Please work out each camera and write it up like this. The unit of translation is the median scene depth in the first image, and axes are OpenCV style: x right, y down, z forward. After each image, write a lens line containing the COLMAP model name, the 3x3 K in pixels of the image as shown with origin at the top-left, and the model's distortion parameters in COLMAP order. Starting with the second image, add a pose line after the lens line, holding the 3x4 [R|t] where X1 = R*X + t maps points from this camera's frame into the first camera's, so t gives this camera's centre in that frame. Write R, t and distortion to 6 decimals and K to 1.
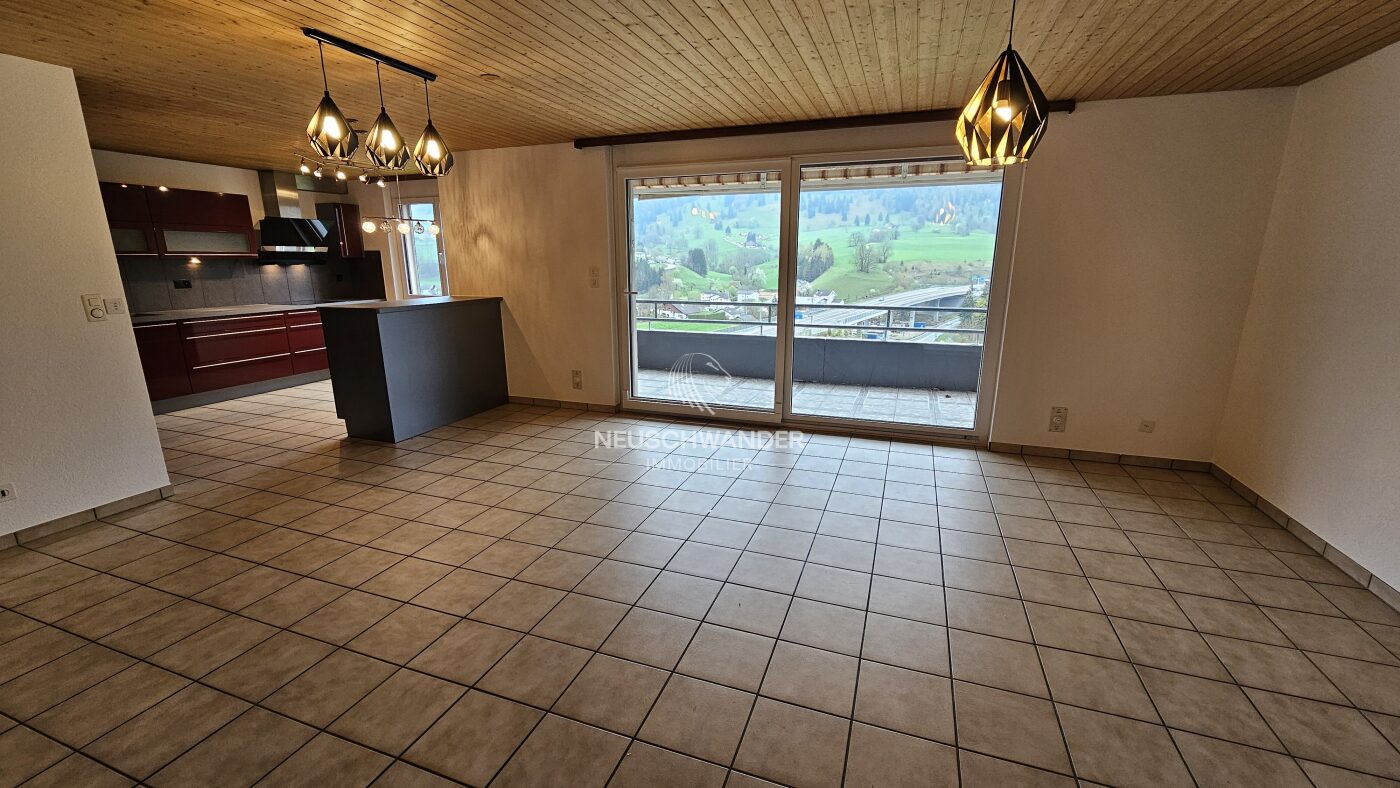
lens RADIAL K [[577.0, 0, 699.3], [0, 577.0, 400.9], [0, 0, 1]] dist [0.000172, 0.000241]
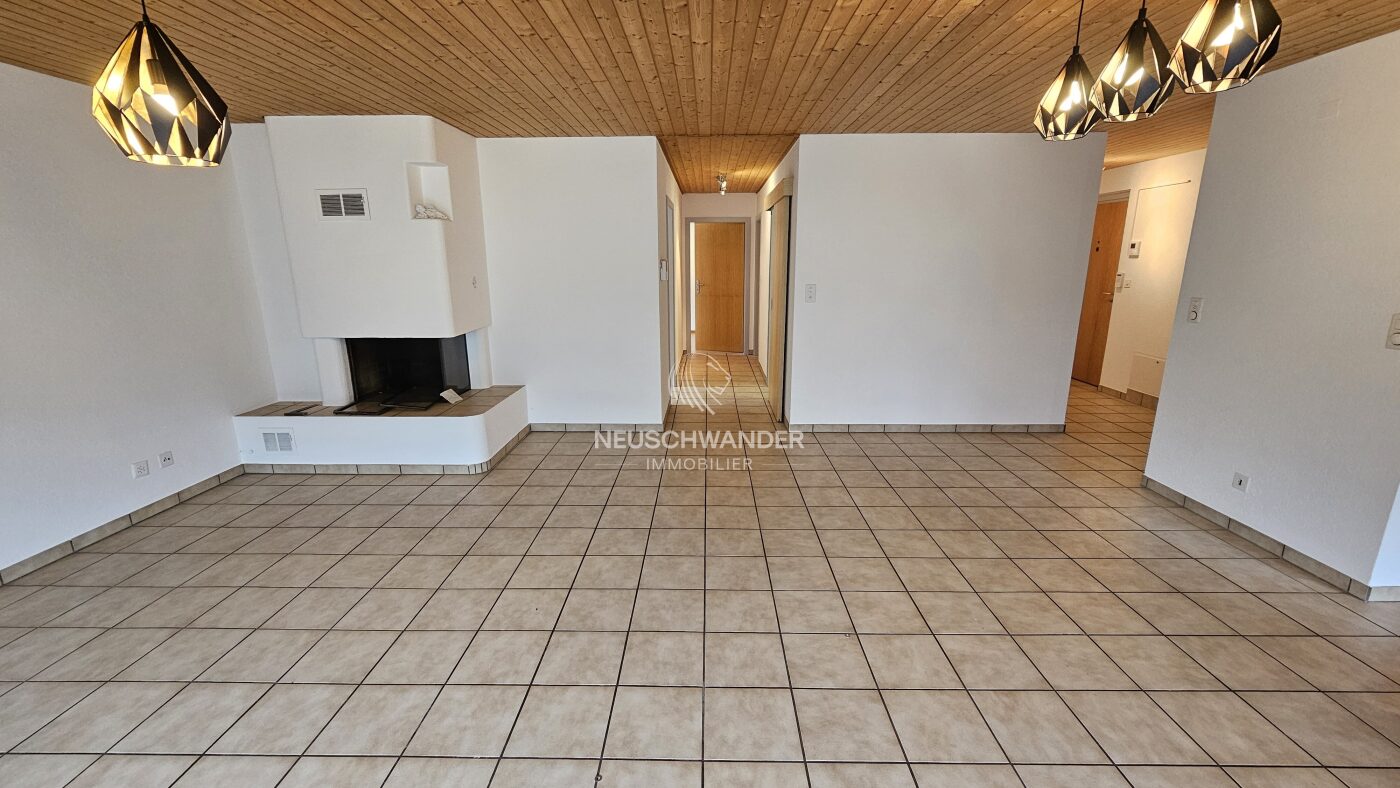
lens RADIAL K [[569.9, 0, 701.2], [0, 569.9, 398.4], [0, 0, 1]] dist [-0.002190, -0.000328]
pose [[-0.943176, 0.086125, -0.320939, 0.057597], [-0.072079, 0.889807, 0.450608, -0.306017], [0.324382, 0.448136, -0.833037, 1.180735]]
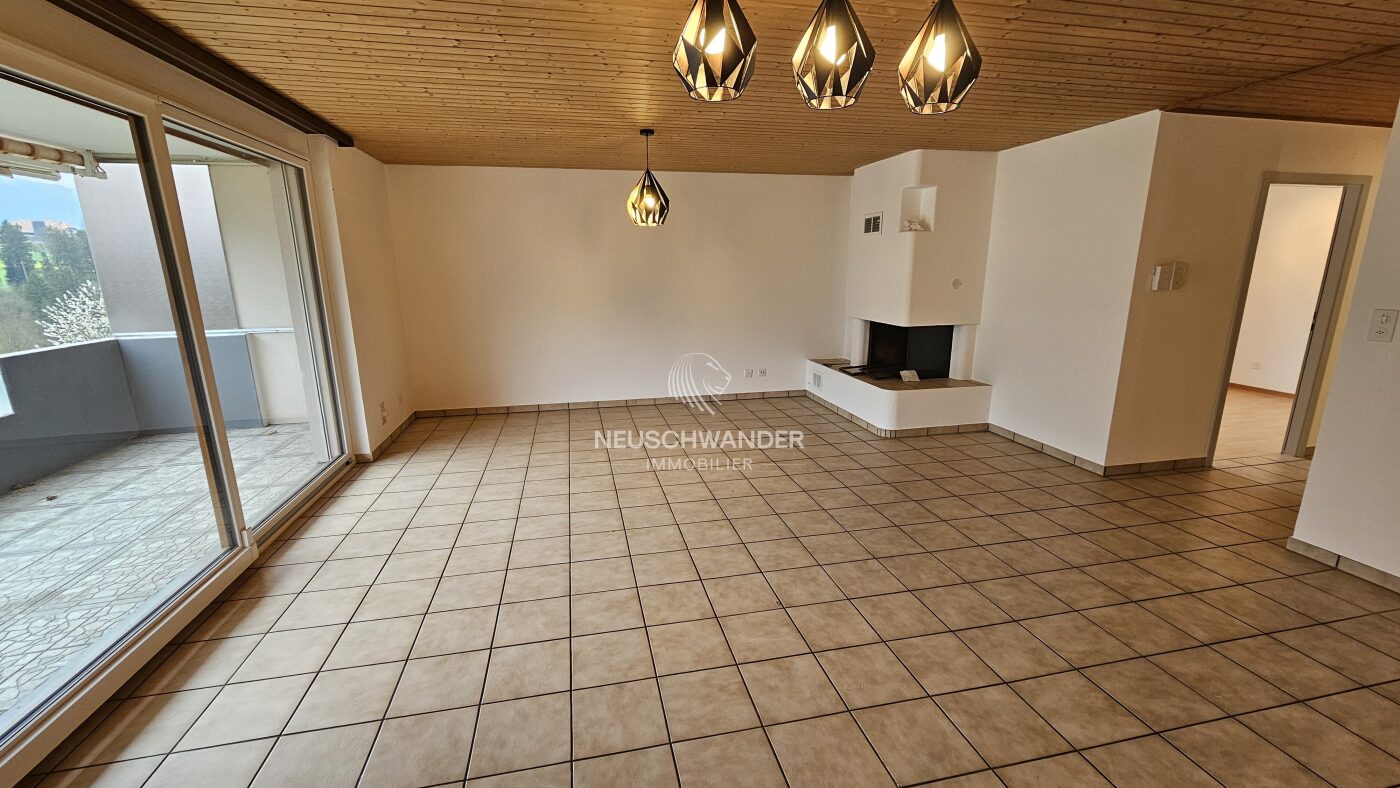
lens RADIAL K [[576.0, 0, 697.0], [0, 576.0, 396.1], [0, 0, 1]] dist [-0.000982, 0.000008]
pose [[-0.540675, -0.179589, 0.821838, -0.753715], [0.209545, 0.917401, 0.338328, -0.295047], [-0.814716, 0.355138, -0.458384, 1.142628]]
